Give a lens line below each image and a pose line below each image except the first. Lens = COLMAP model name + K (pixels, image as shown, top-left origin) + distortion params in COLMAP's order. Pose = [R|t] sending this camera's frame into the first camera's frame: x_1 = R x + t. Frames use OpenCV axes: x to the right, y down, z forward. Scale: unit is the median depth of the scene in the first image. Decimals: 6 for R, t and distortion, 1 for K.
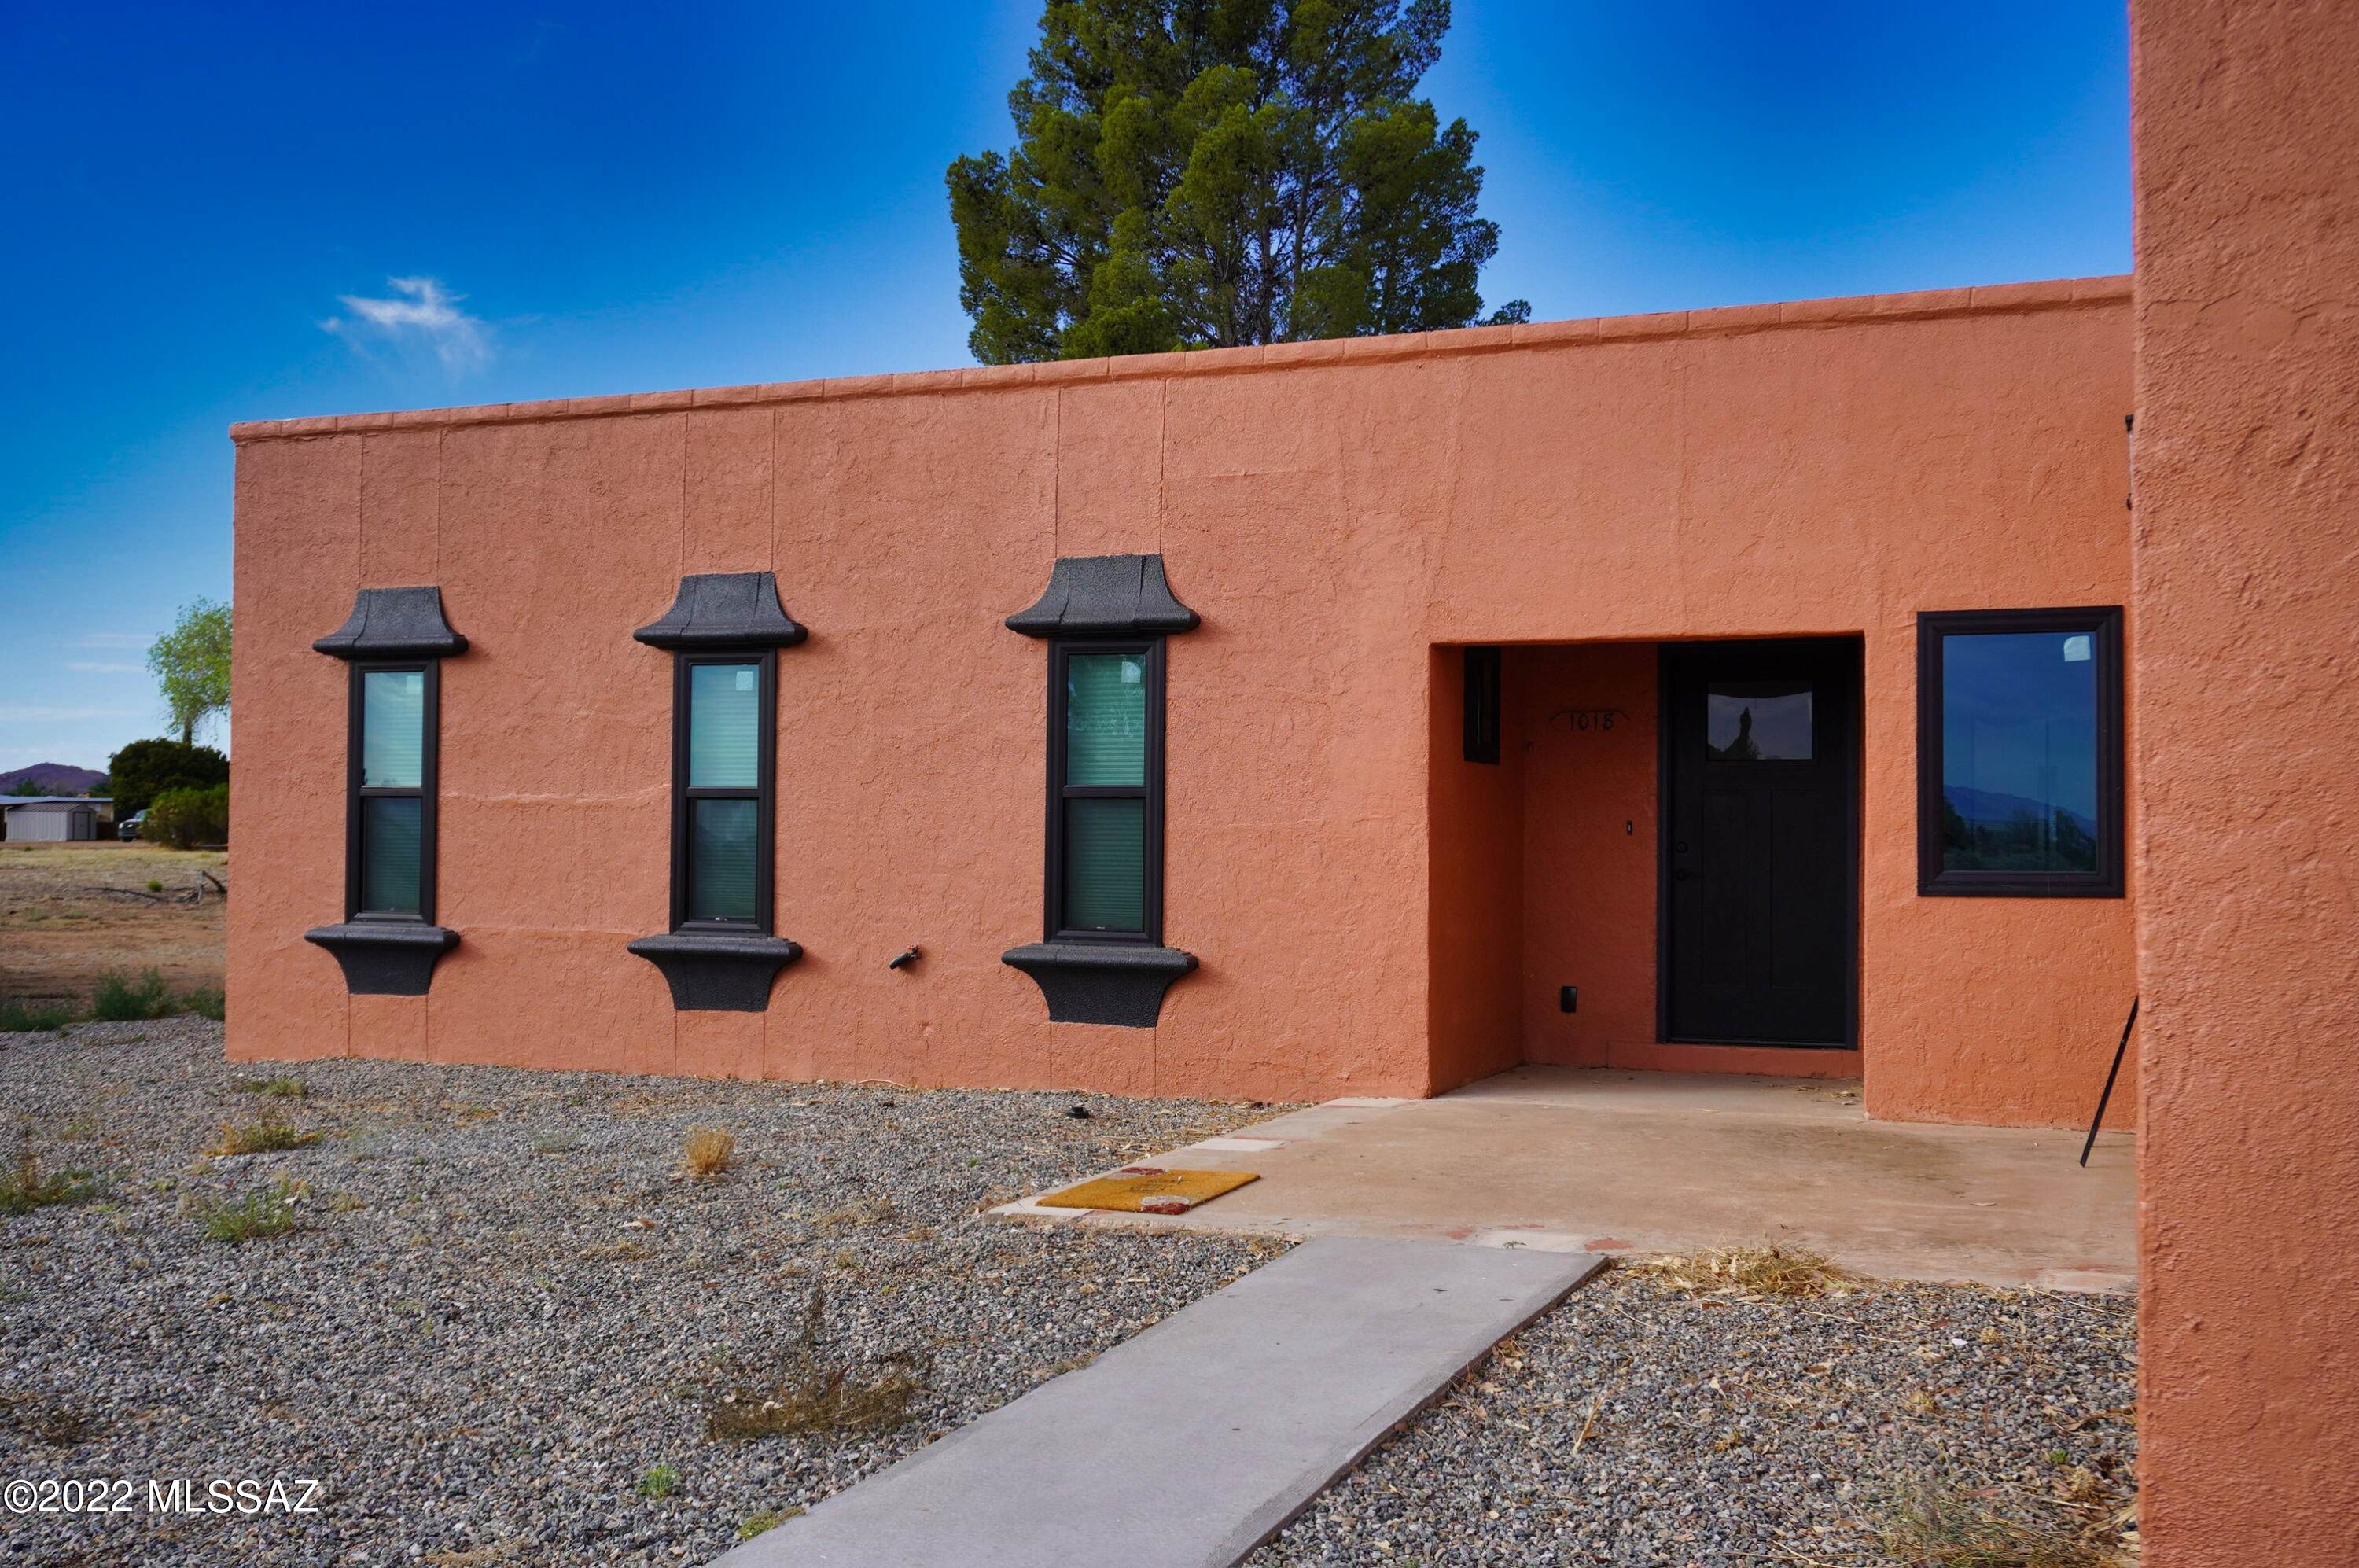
lens RADIAL K [[2481.1, 0, 1179.5], [0, 2481.1, 784.0], [0, 0, 1]] dist [-0.020445, -0.004878]
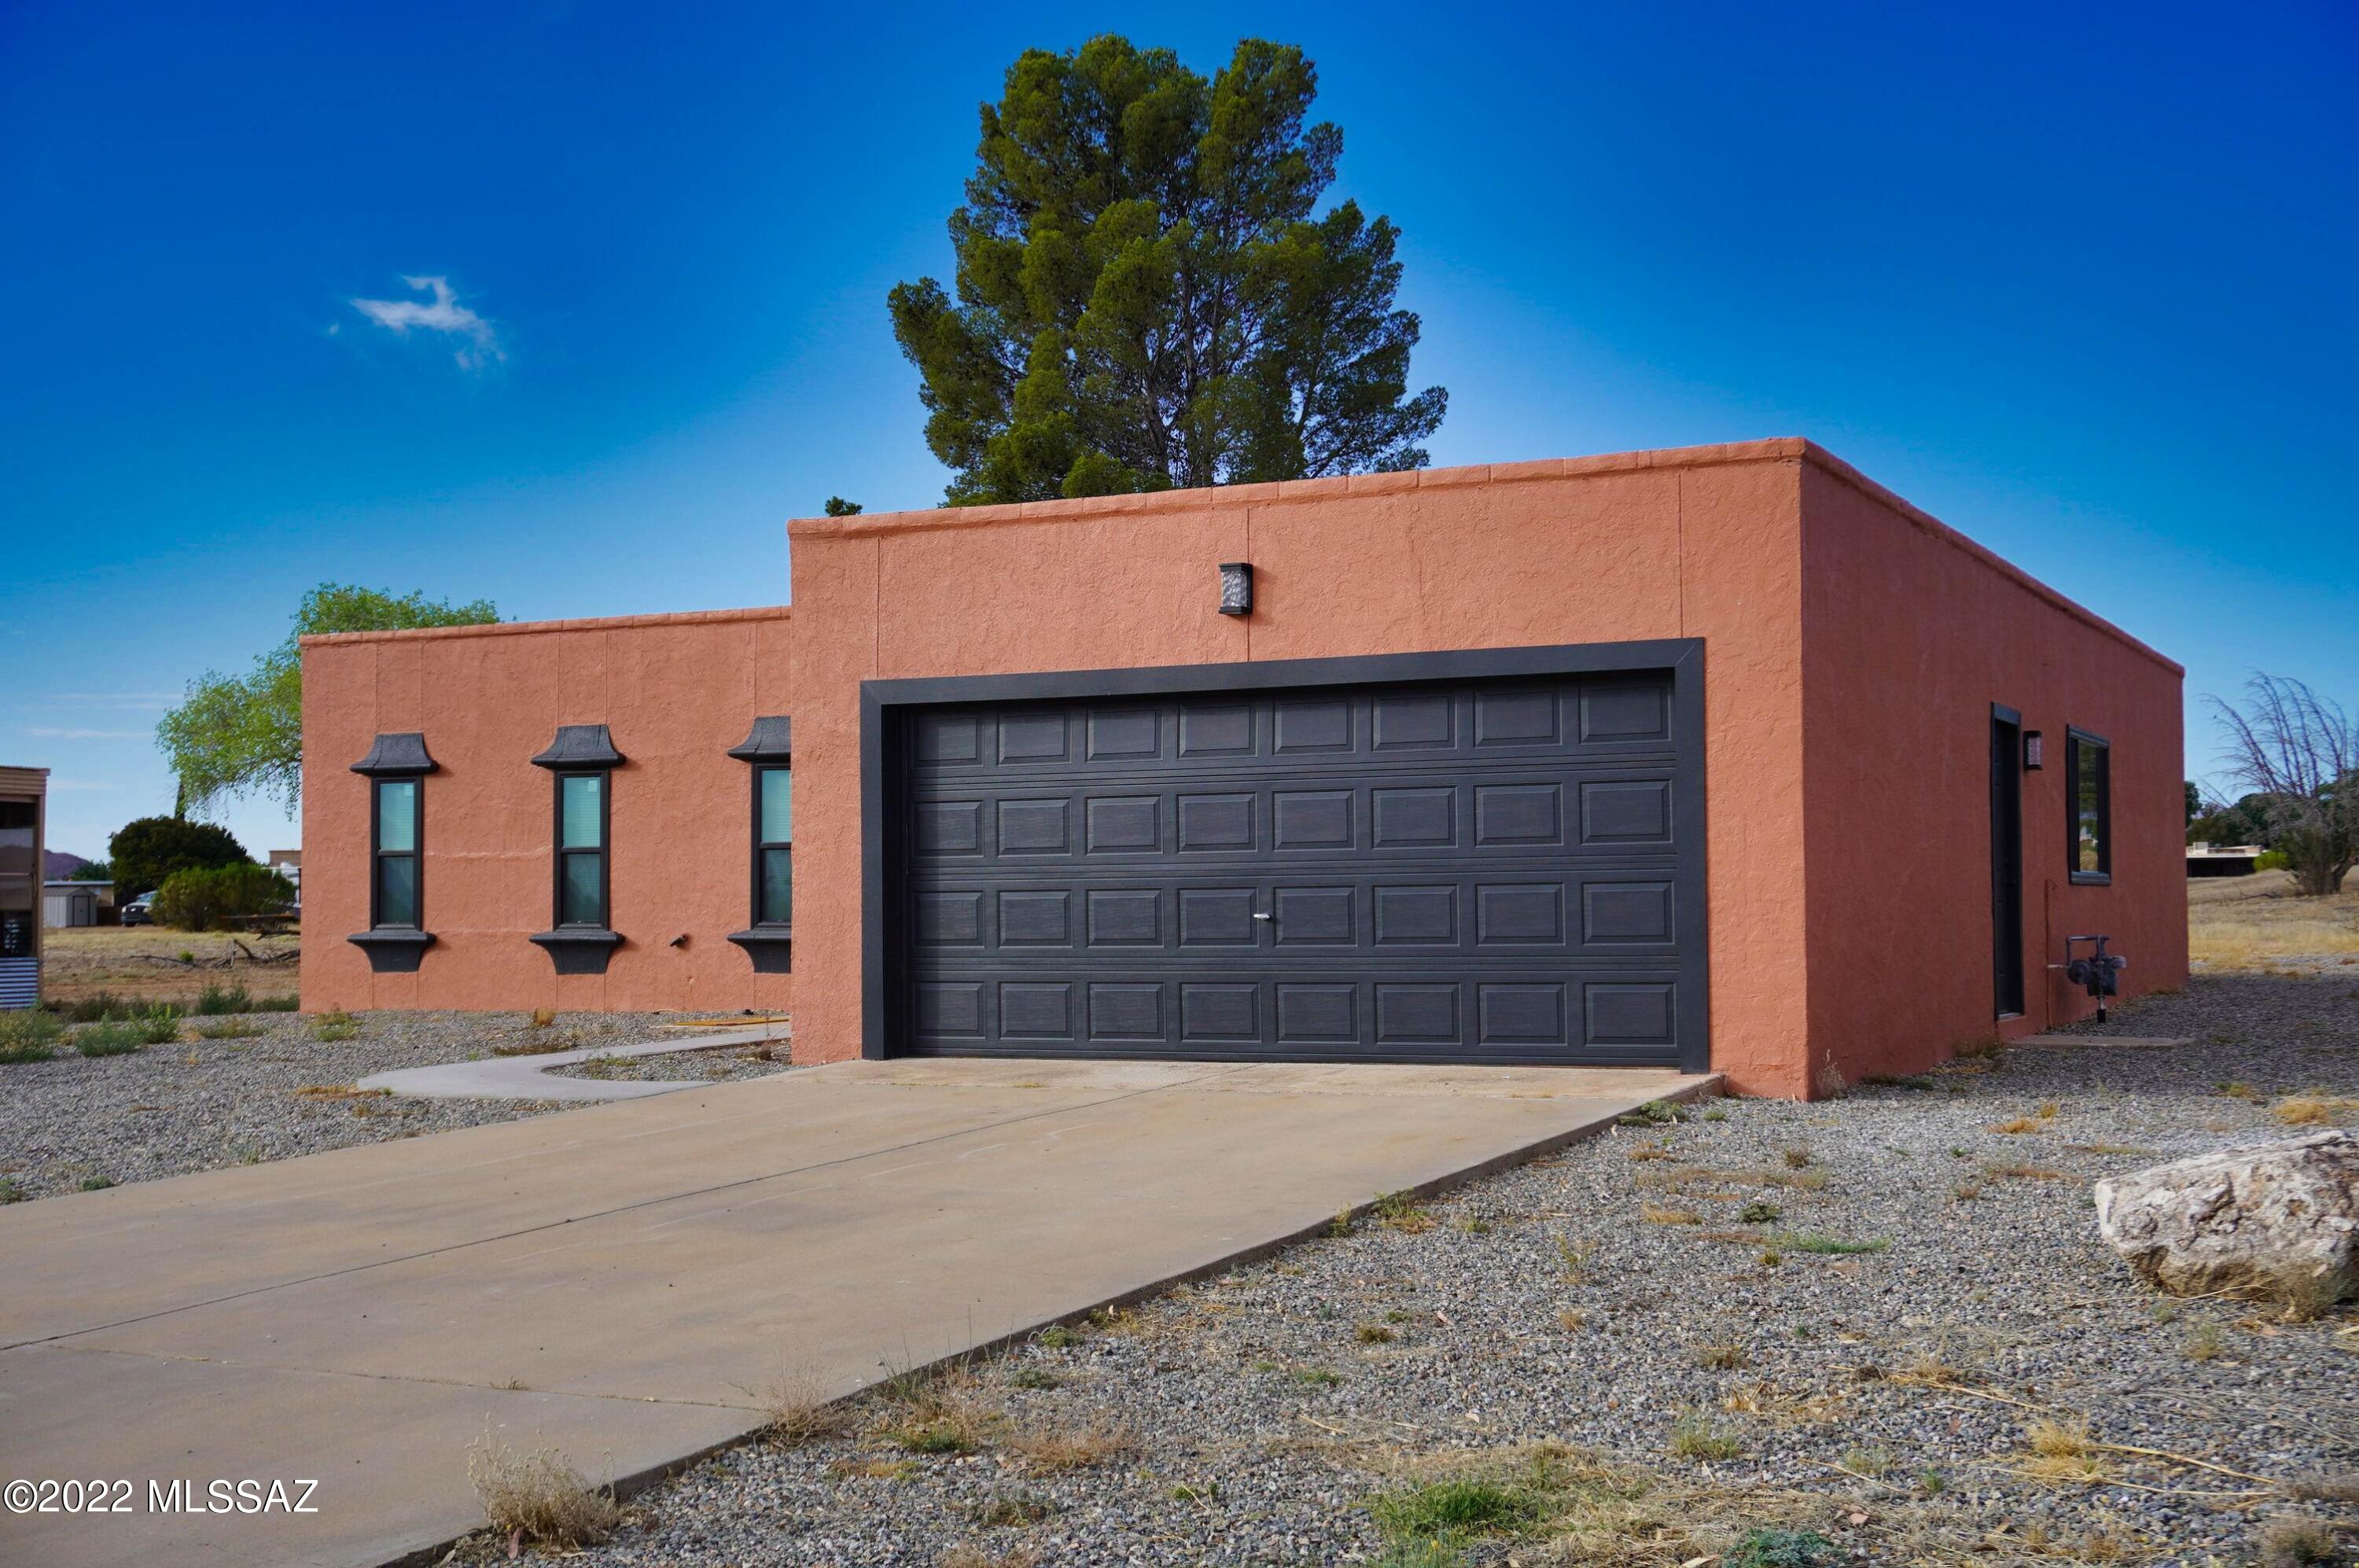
lens RADIAL K [[2990.8, 0, 1179.5], [0, 2990.8, 784.0], [0, 0, 1]] dist [-0.026996, -0.028907]
pose [[0.998328, -0.018065, -0.054914, 0.340334], [0.016856, 0.999607, -0.022383, 0.010809], [0.055297, 0.021420, 0.998240, -1.042940]]
